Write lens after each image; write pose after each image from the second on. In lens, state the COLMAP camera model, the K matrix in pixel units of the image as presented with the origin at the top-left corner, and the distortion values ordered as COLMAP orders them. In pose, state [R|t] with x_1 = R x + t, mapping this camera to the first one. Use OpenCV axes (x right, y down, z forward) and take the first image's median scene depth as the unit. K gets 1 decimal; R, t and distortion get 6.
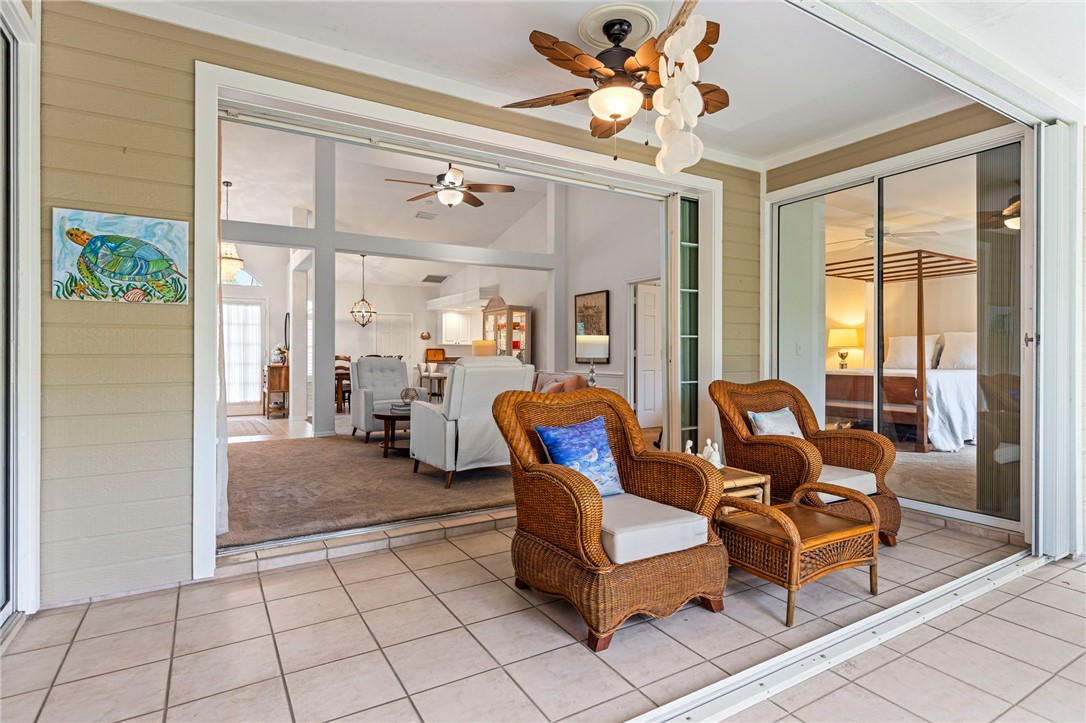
lens RADIAL K [[619.1, 0, 542.7], [0, 619.1, 353.3], [0, 0, 1]] dist [0.038815, -0.000126]
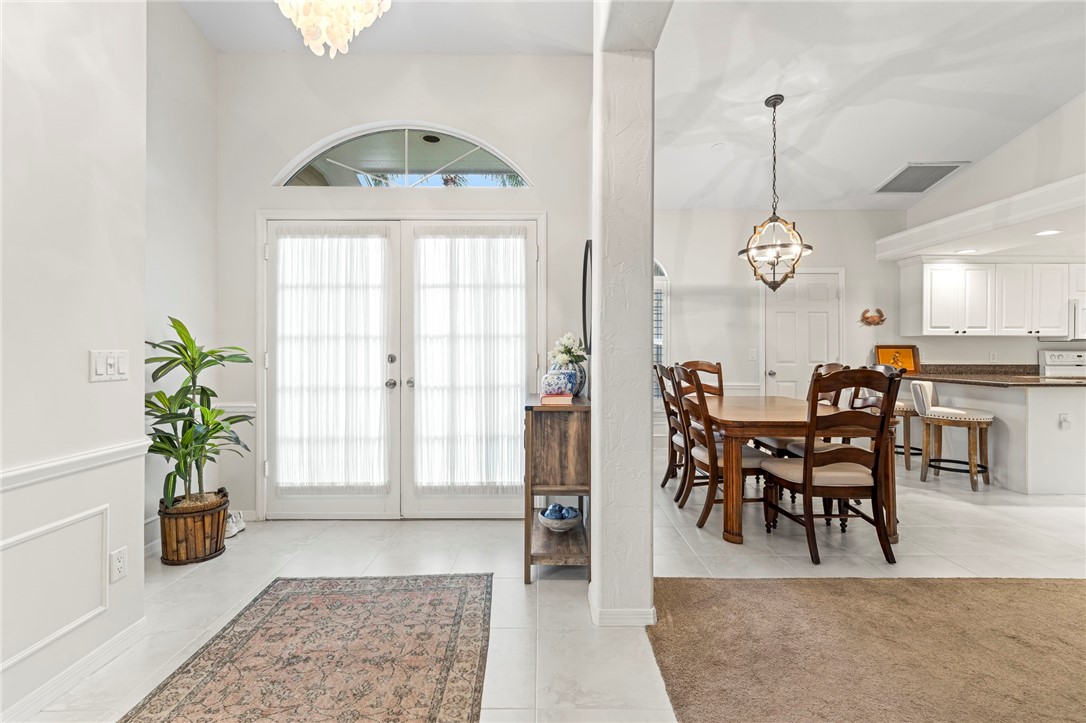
lens RADIAL K [[502.8, 0, 544.5], [0, 502.8, 345.8], [0, 0, 1]] dist [0.016144, 0.000042]
pose [[0.878463, -0.003375, -0.477799, -0.294920], [0.001840, 0.999992, -0.003679, -0.008012], [0.477808, 0.002352, 0.878461, 0.737169]]
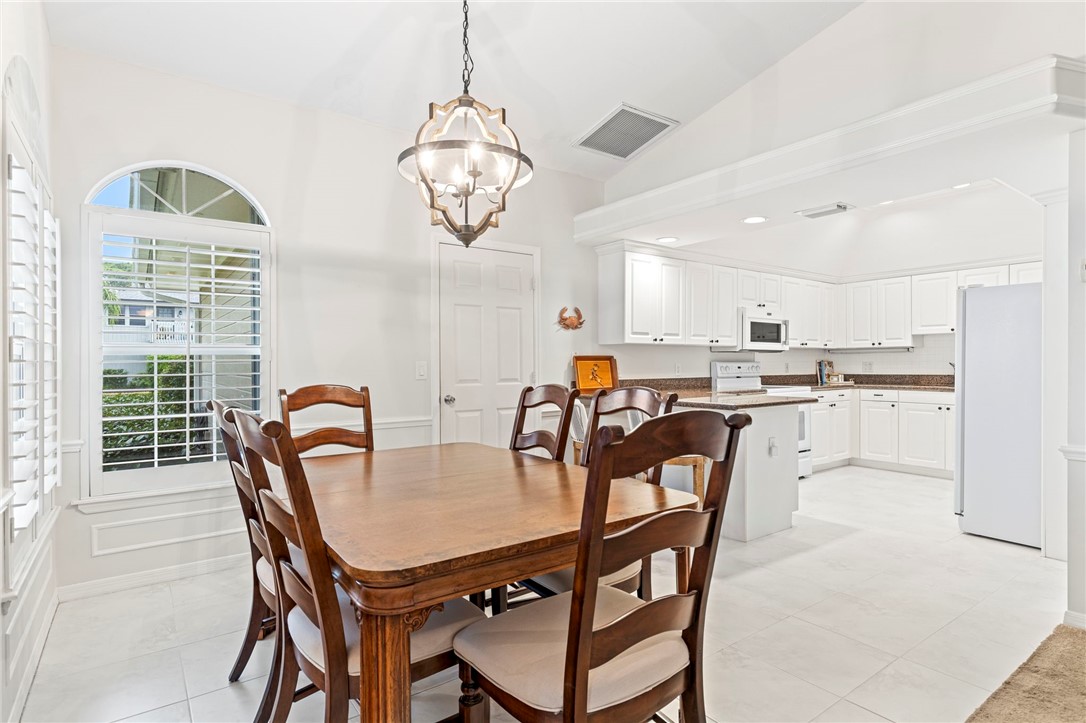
lens RADIAL K [[558.5, 0, 541.7], [0, 558.5, 365.4], [0, 0, 1]] dist [0.000102, -0.000063]
pose [[0.992823, -0.006152, 0.119431, -0.319285], [0.004879, 0.999928, 0.010954, -0.007408], [-0.119490, -0.010293, 0.992782, 0.921049]]
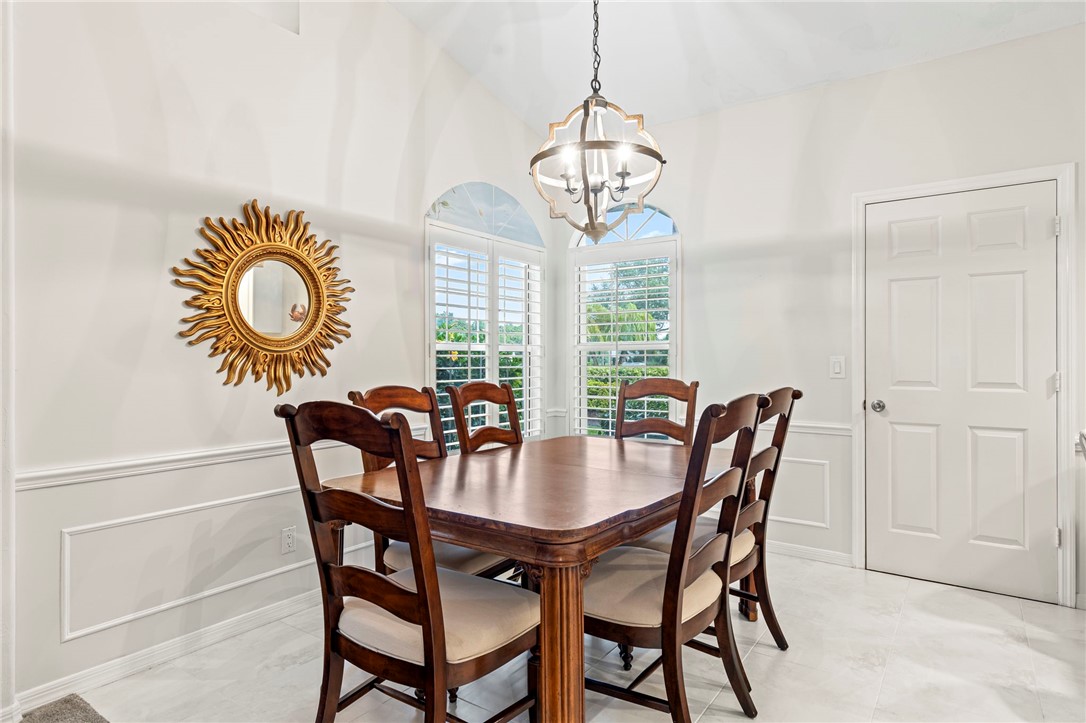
lens RADIAL K [[619.1, 0, 542.7], [0, 619.1, 353.3], [0, 0, 1]] dist [0.038815, -0.000126]
pose [[0.443800, -0.006381, -0.896103, -0.136753], [0.006759, 0.999970, -0.003774, -0.007654], [0.896101, -0.004382, 0.443829, 0.997999]]
